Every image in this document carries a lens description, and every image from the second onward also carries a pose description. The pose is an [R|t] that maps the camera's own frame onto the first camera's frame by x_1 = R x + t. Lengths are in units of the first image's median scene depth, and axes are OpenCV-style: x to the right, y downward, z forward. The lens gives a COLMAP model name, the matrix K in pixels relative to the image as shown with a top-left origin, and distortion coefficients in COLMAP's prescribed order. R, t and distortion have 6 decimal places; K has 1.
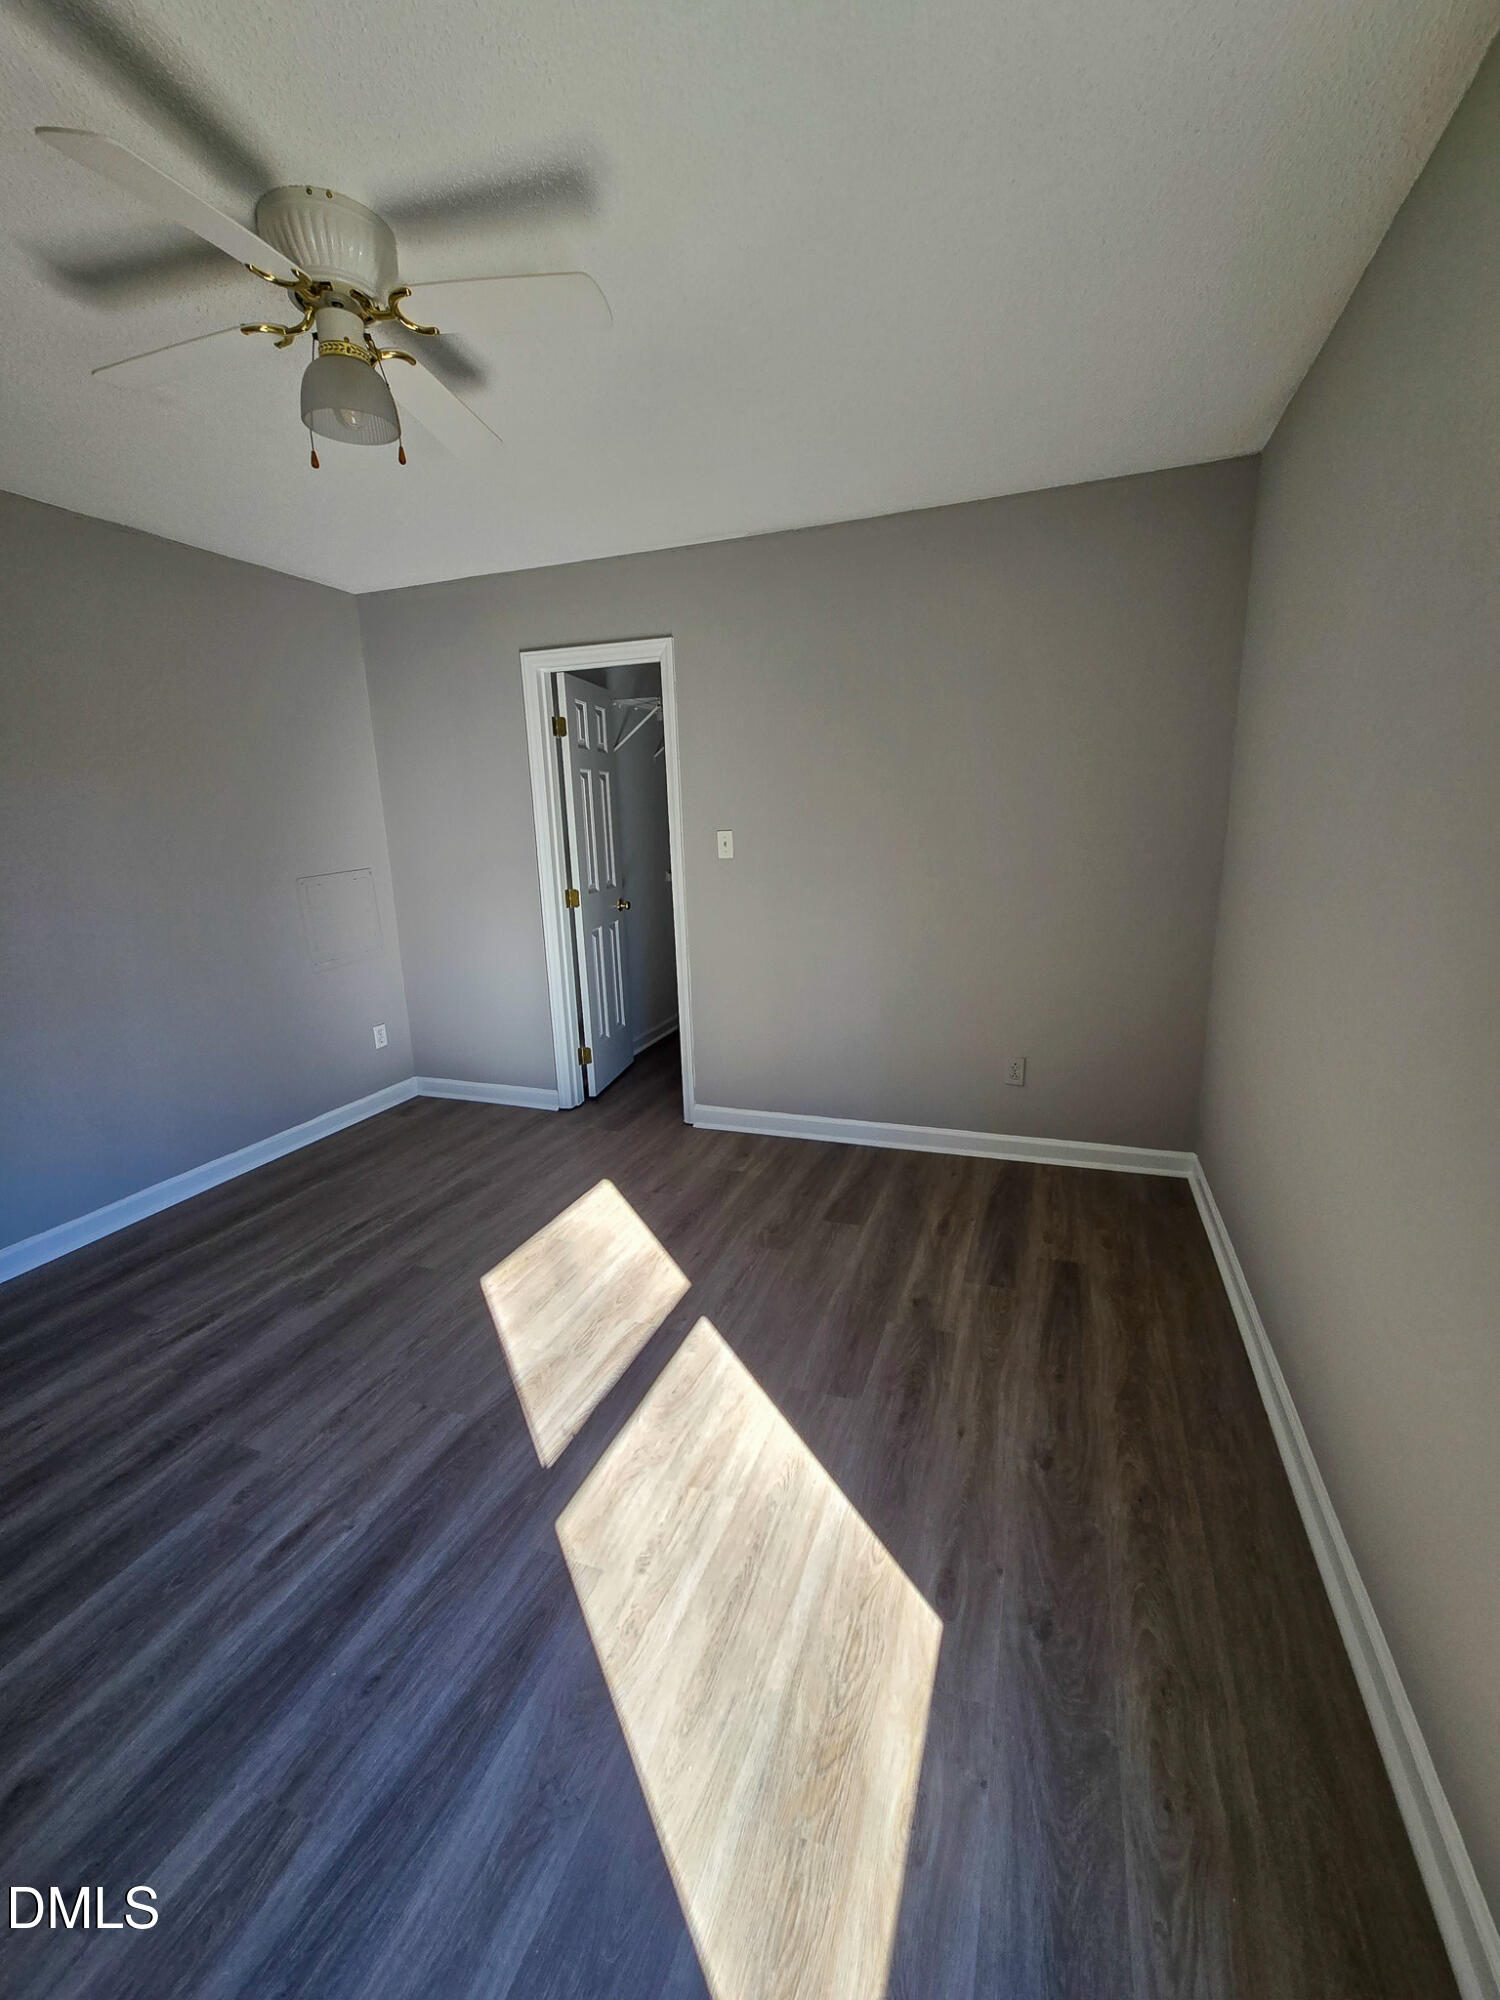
lens RADIAL K [[816.7, 0, 761.6], [0, 816.7, 993.4], [0, 0, 1]] dist [-0.000376, -0.000420]
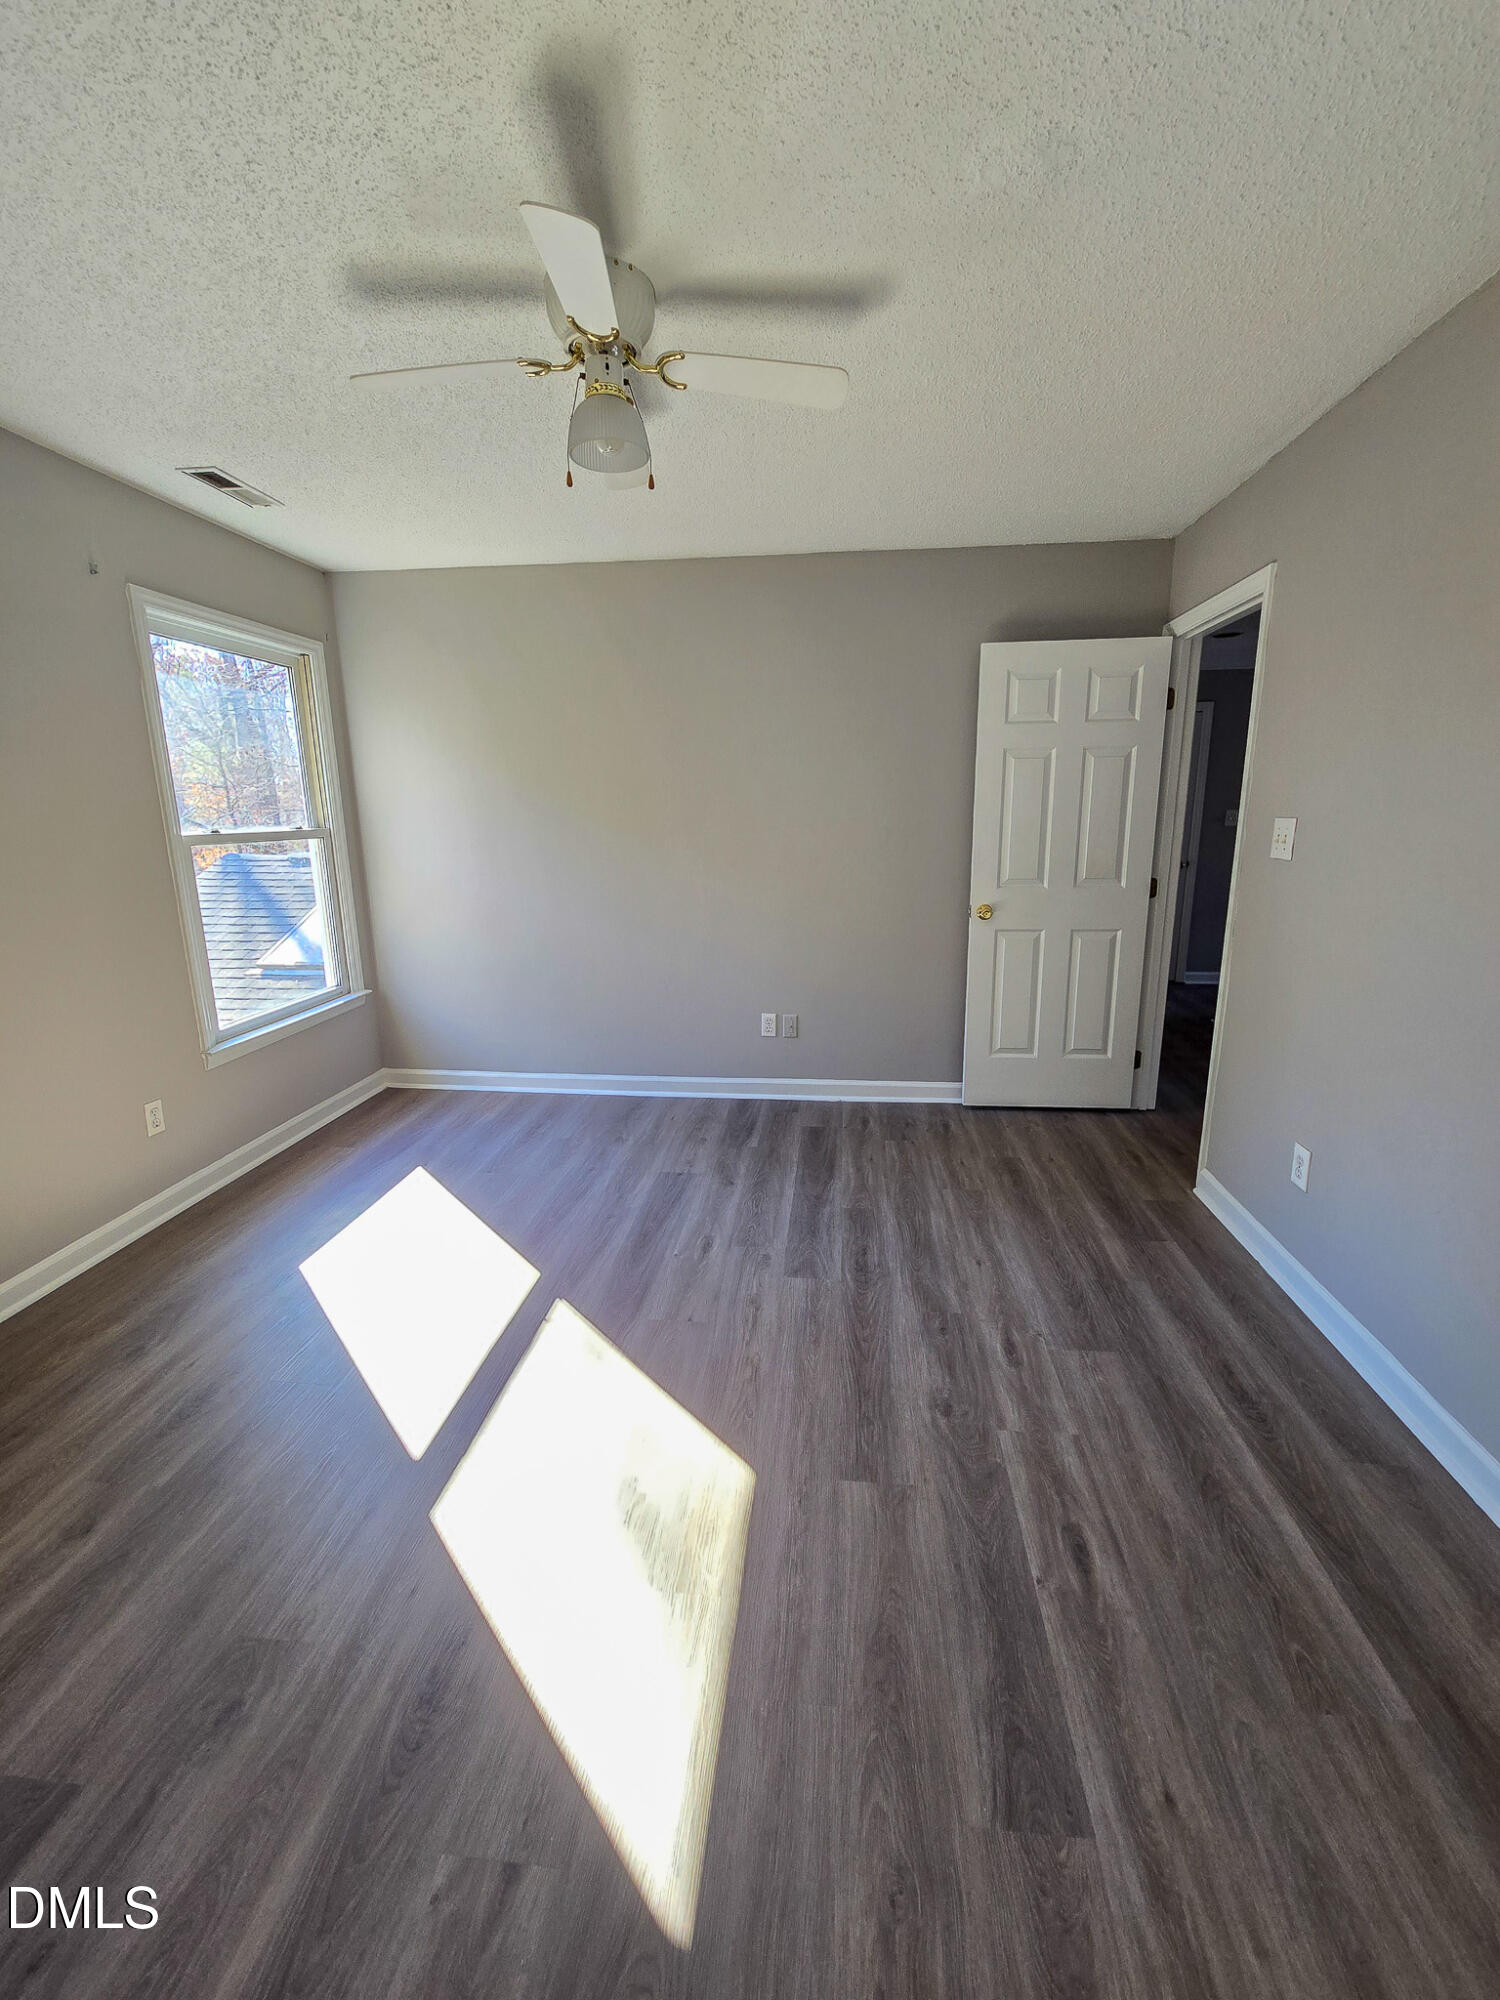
lens RADIAL K [[816.7, 0, 761.6], [0, 816.7, 993.4], [0, 0, 1]] dist [-0.000376, -0.000420]
pose [[-0.969956, 0.092858, -0.224862, -0.252869], [-0.012788, 0.903553, 0.428285, -0.337388], [0.242944, 0.418293, -0.875219, 1.560932]]
